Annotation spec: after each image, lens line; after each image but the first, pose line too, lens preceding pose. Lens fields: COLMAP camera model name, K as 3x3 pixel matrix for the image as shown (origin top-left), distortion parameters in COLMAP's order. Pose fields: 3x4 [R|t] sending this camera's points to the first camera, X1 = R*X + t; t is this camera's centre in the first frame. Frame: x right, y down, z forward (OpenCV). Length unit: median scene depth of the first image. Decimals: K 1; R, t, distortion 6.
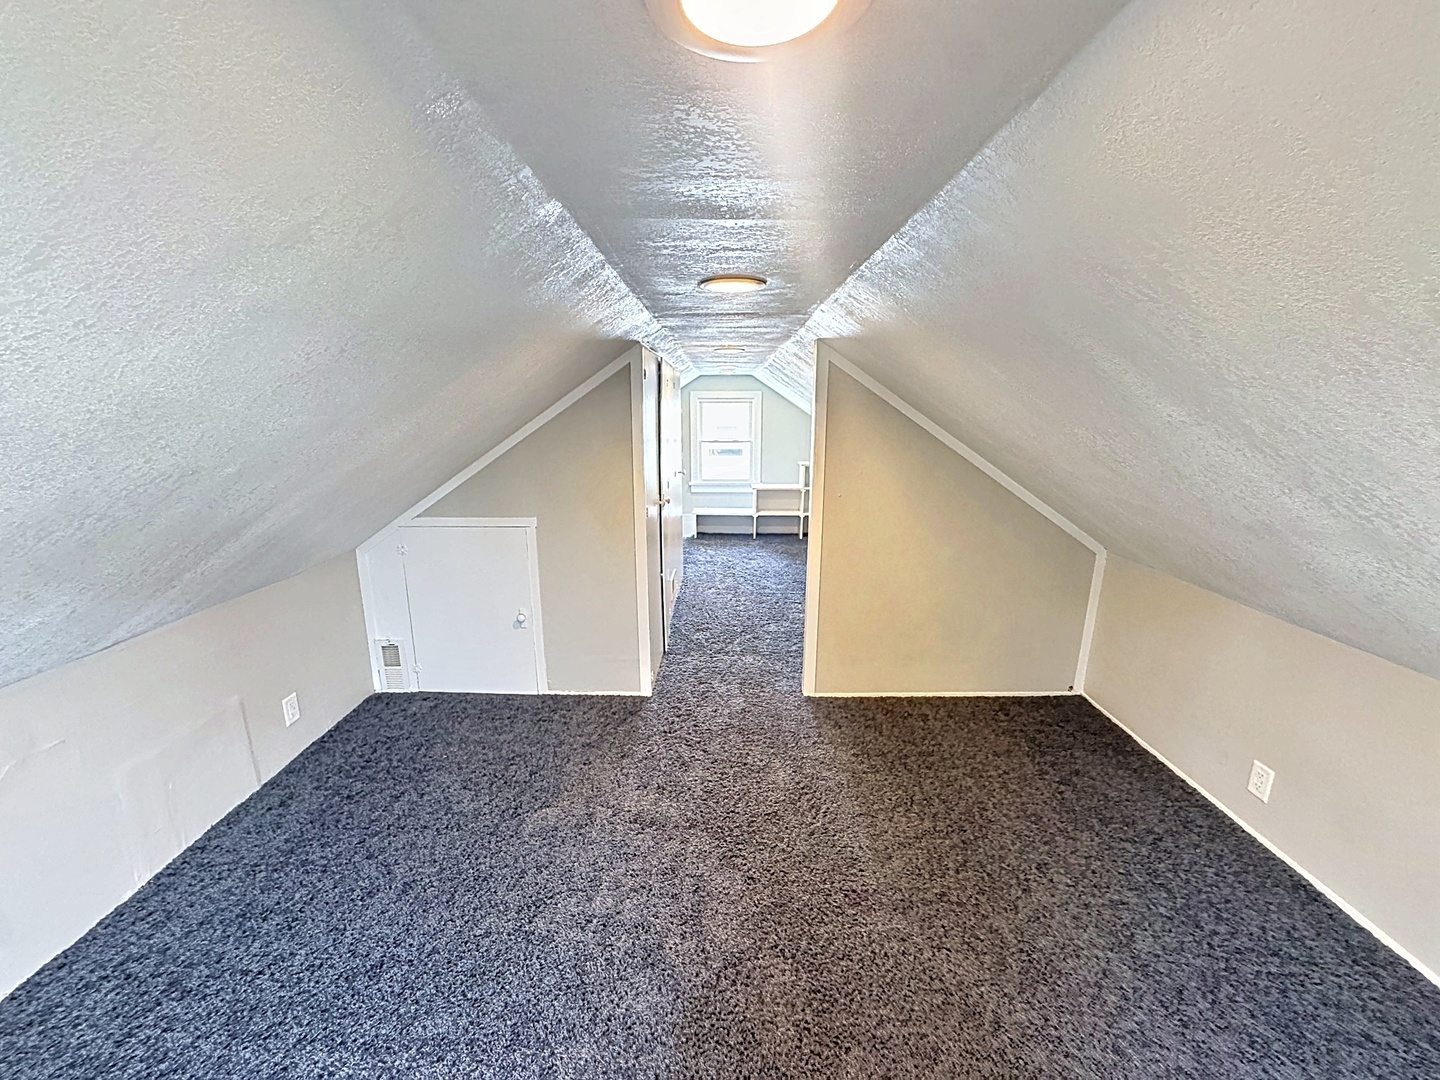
lens RADIAL K [[641.5, 0, 720.0], [0, 641.5, 540.0], [0, 0, 1]] dist [-0.000516, 0.000000]
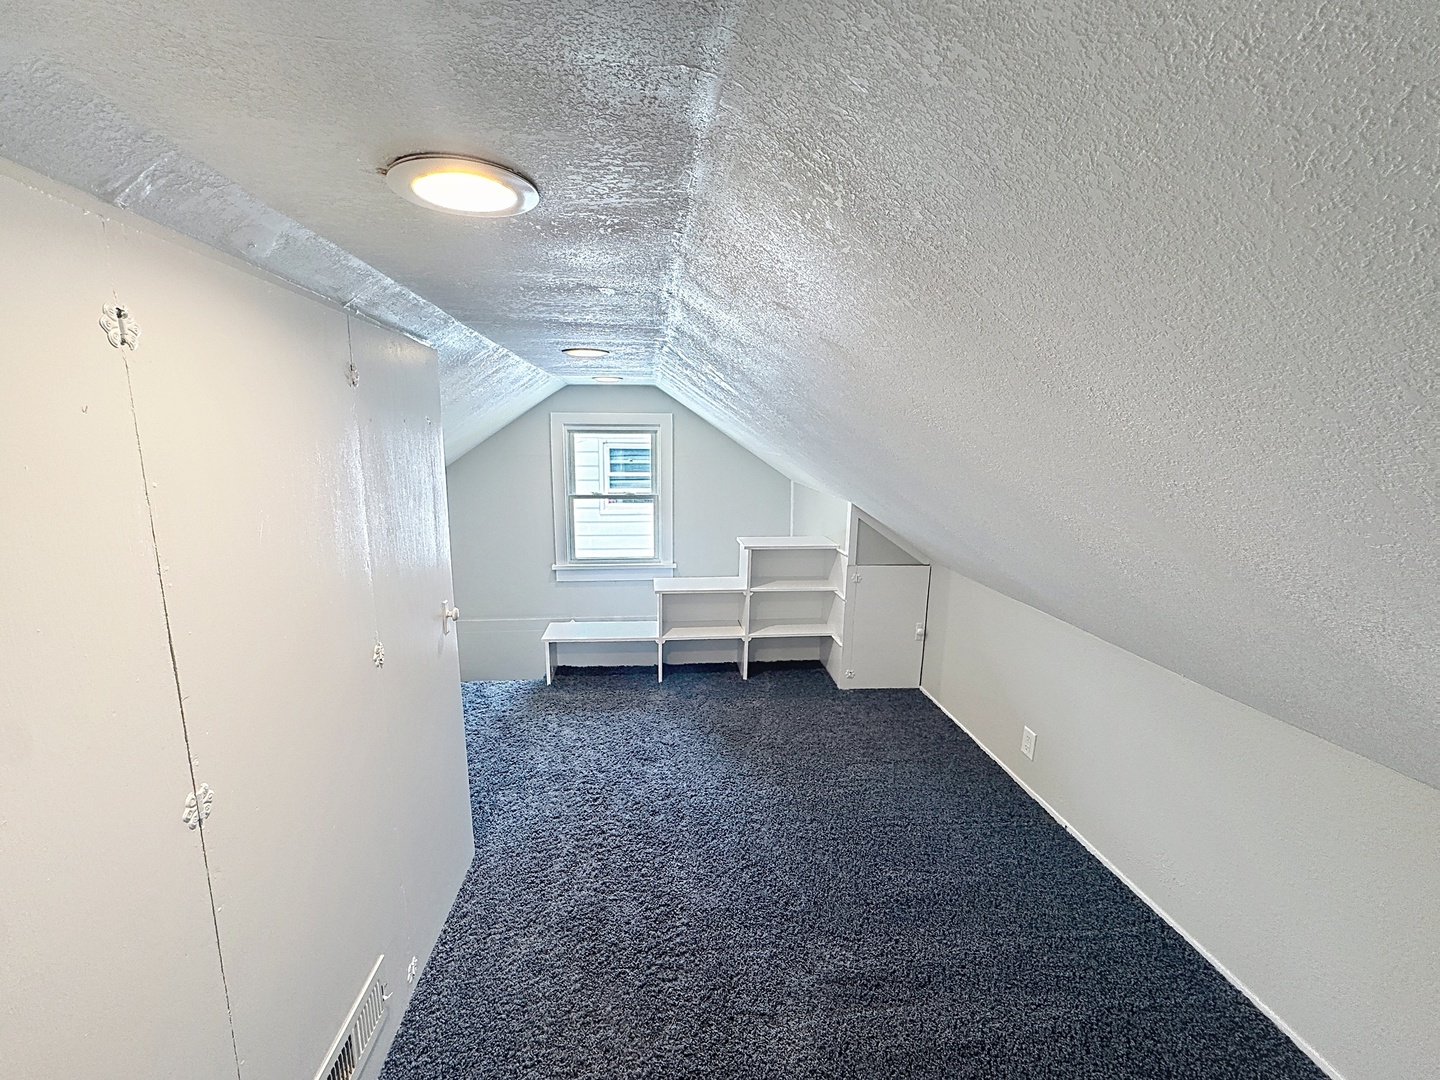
lens RADIAL K [[641.5, 0, 720.0], [0, 641.5, 540.0], [0, 0, 1]] dist [-0.000516, 0.000000]
pose [[0.992762, -0.012961, 0.119398, 0.040057], [0.017988, 0.998992, -0.041122, -0.096503], [-0.118744, 0.042973, 0.991995, 0.441825]]
